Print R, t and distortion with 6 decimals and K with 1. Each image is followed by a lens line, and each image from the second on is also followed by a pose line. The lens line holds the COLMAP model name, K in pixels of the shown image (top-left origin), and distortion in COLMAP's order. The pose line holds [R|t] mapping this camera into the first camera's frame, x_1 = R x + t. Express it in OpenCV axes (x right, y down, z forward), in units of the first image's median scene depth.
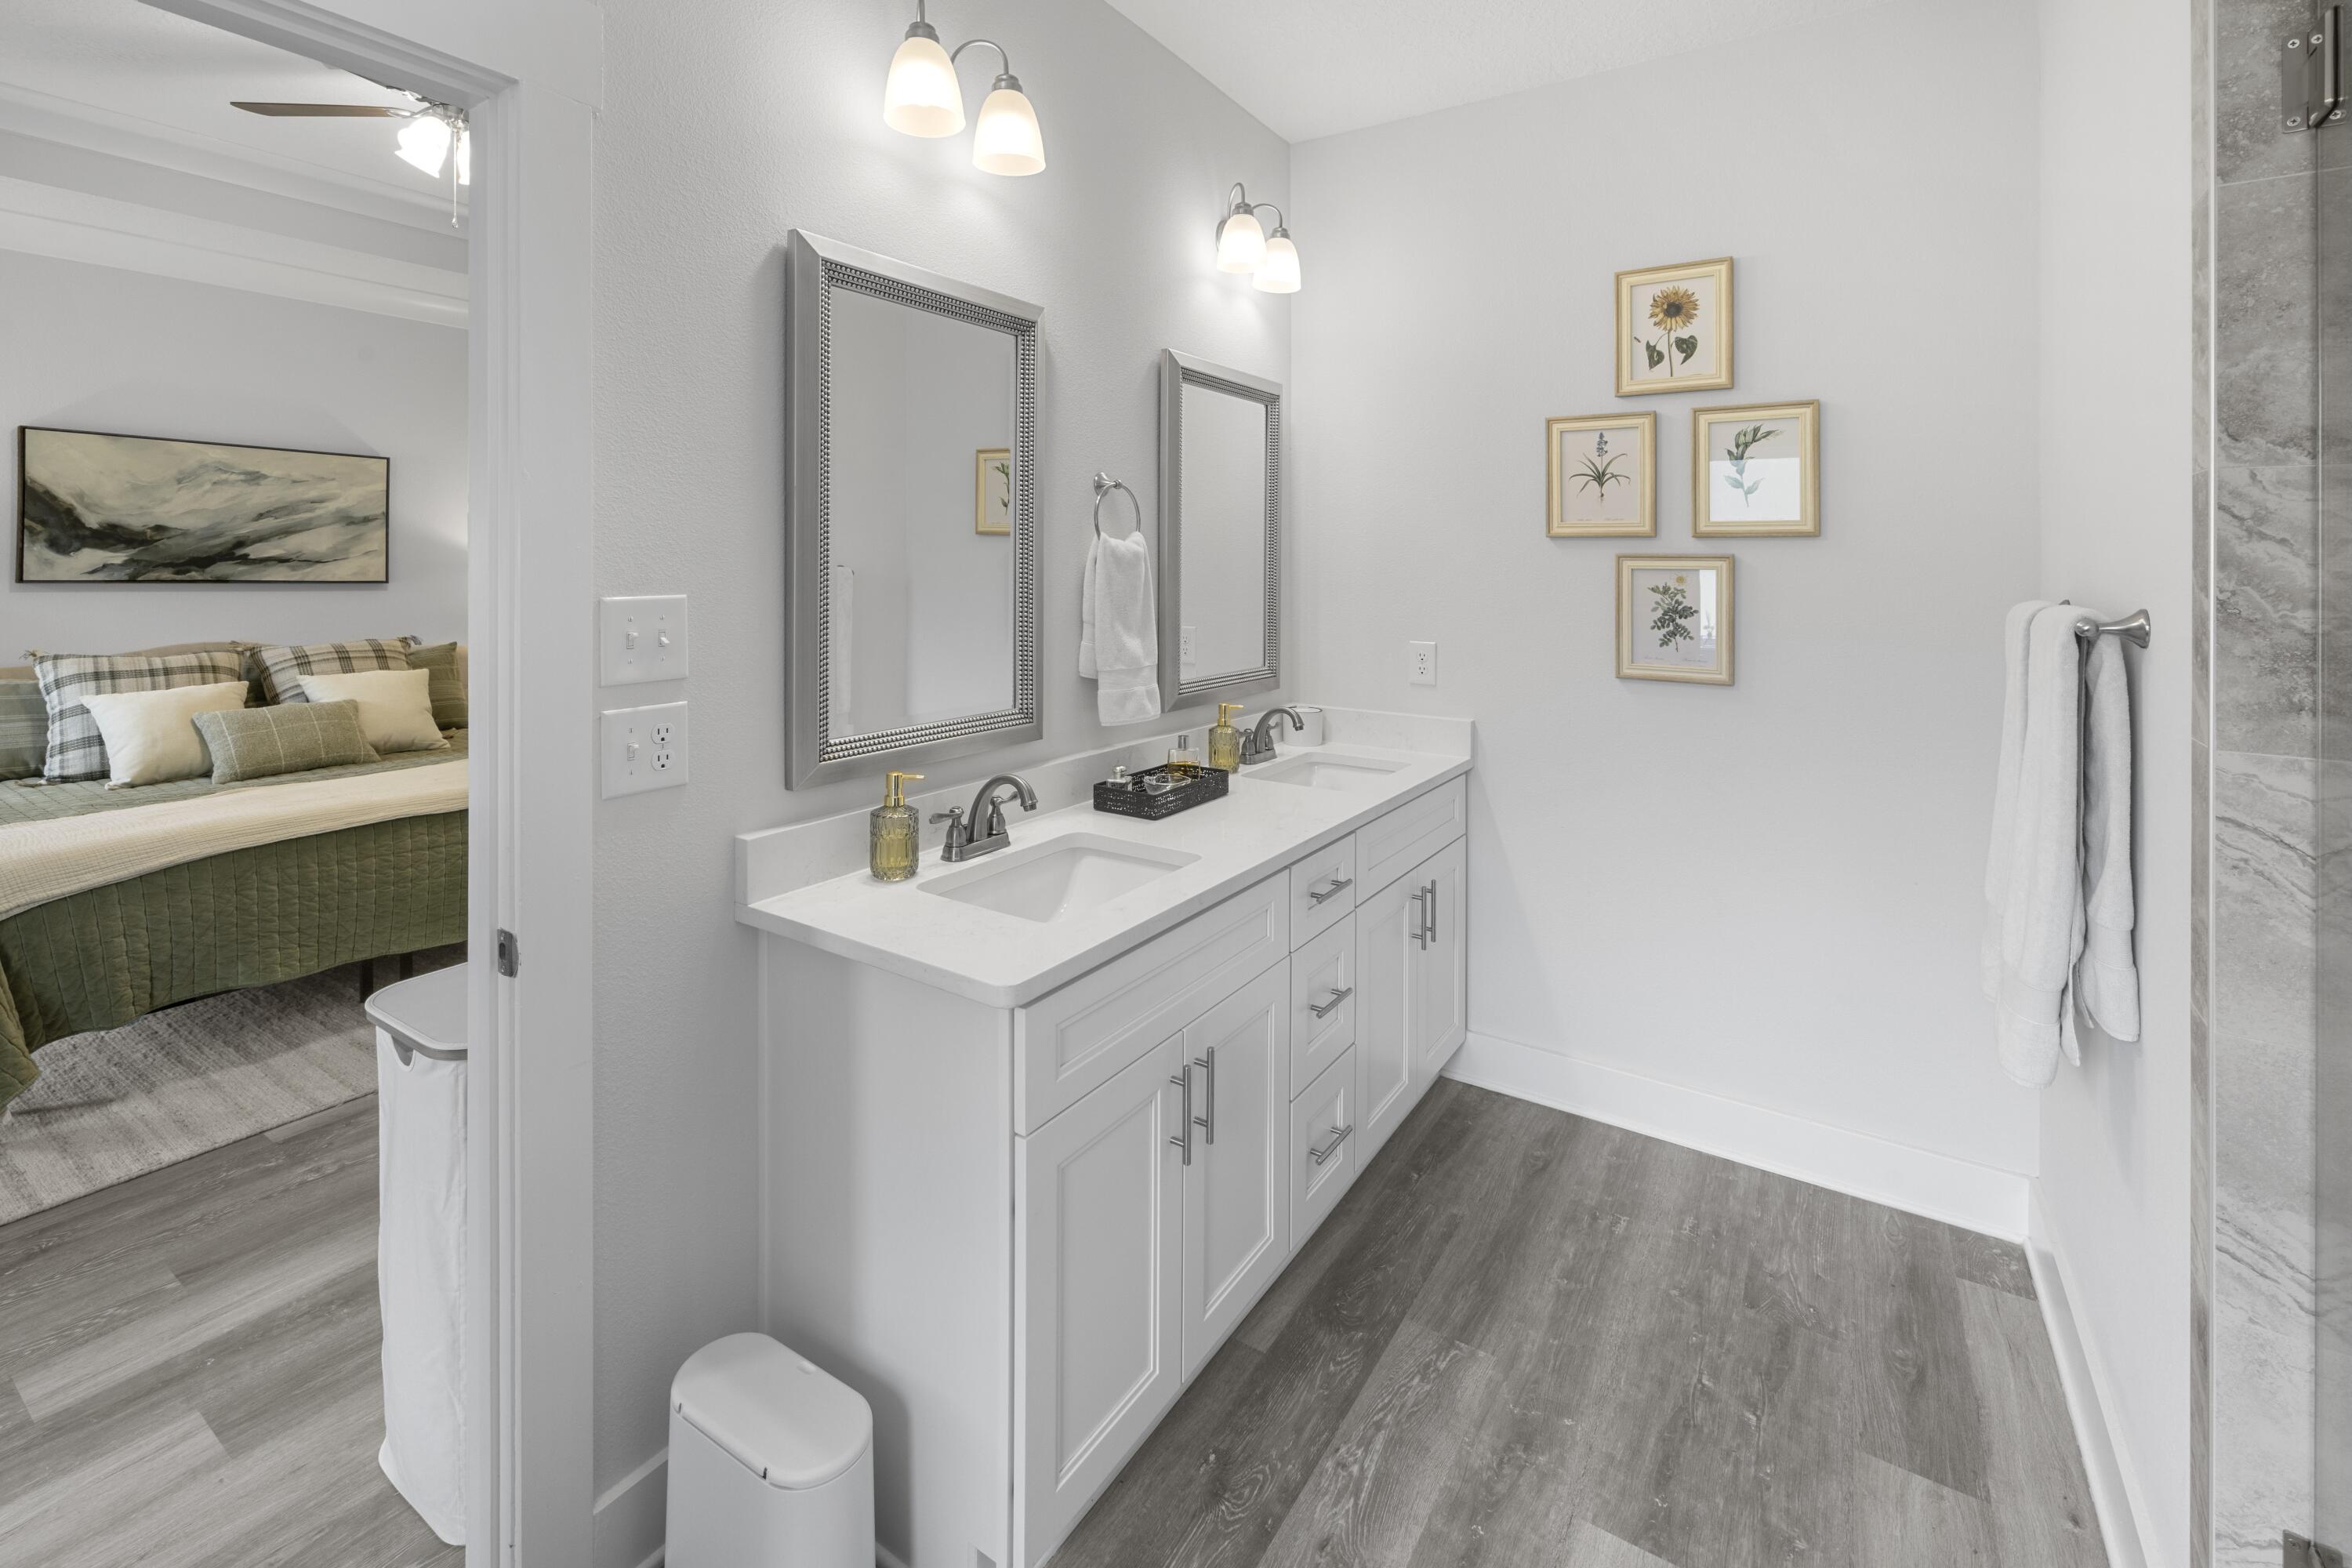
lens RADIAL K [[983.2, 0, 1153.8], [0, 983.2, 578.3], [0, 0, 1]] dist [0.000996, -0.001014]
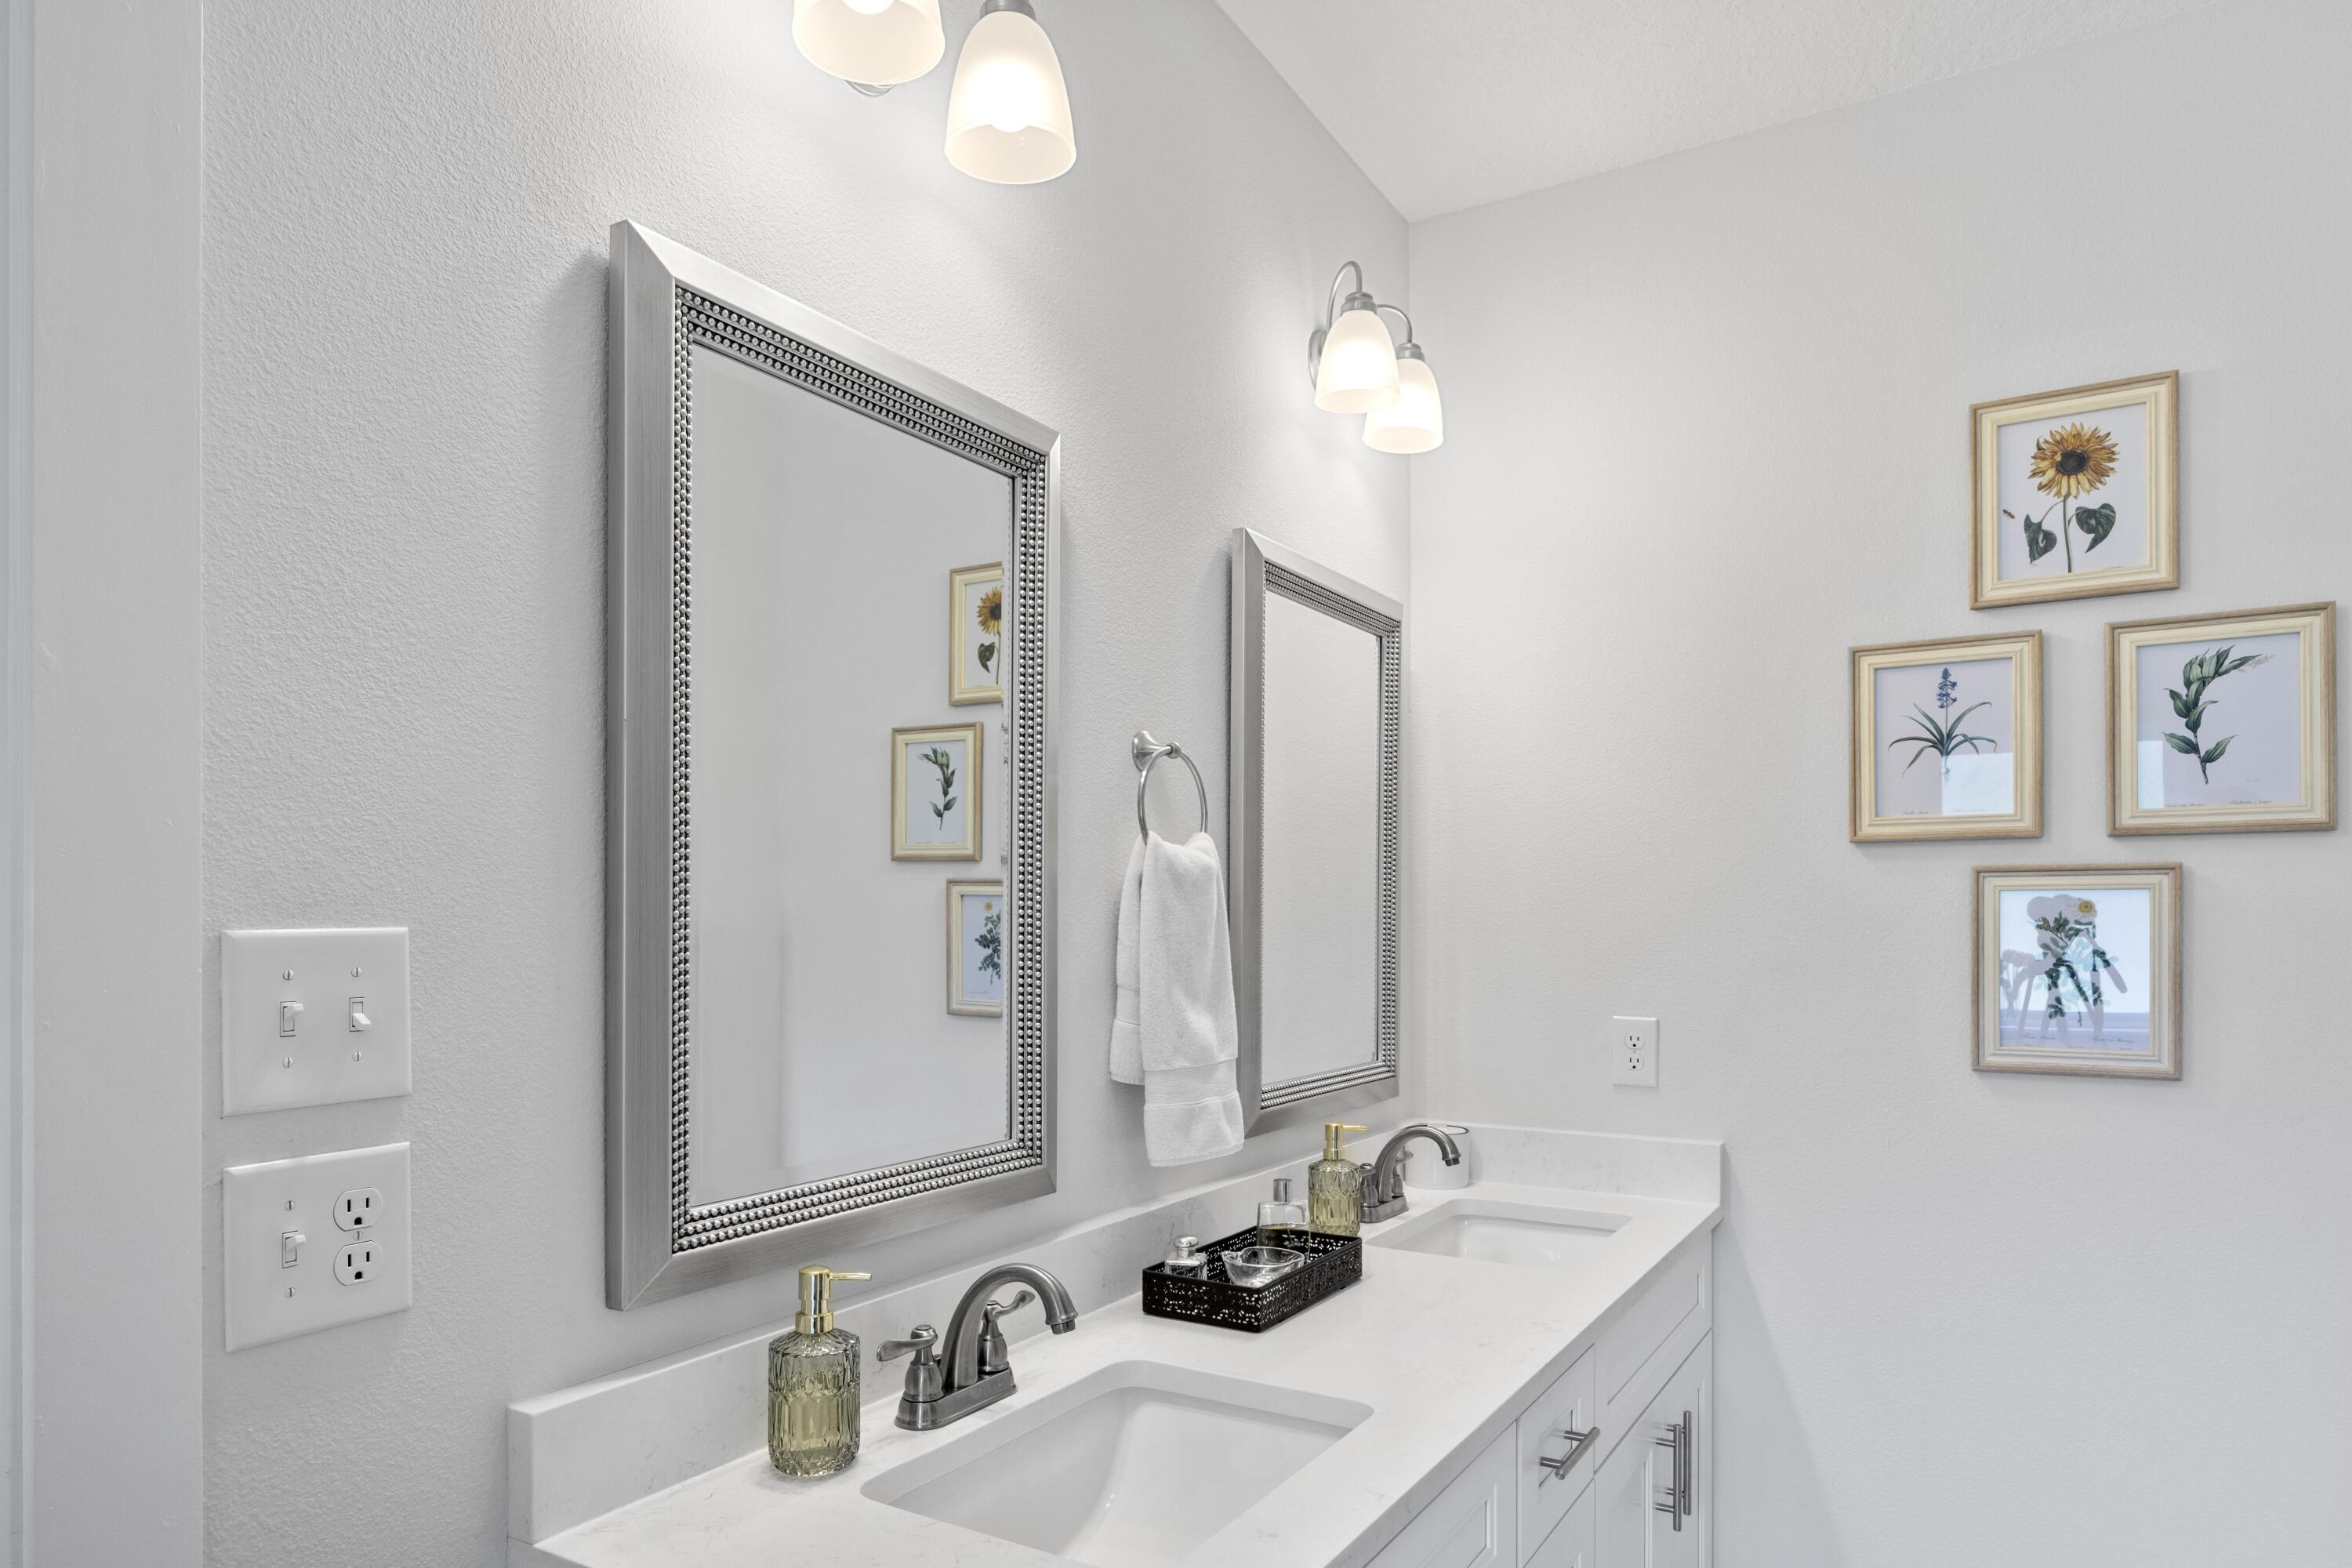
lens RADIAL K [[1431.0, 0, 1175.8], [0, 1431.0, 902.0], [0, 0, 1]] dist [0.001166, -0.001833]
pose [[0.999409, -0.010442, 0.032748, -0.060743], [0.011206, 0.999667, -0.023258, 0.013686], [-0.032494, 0.023611, 0.999193, 0.144835]]
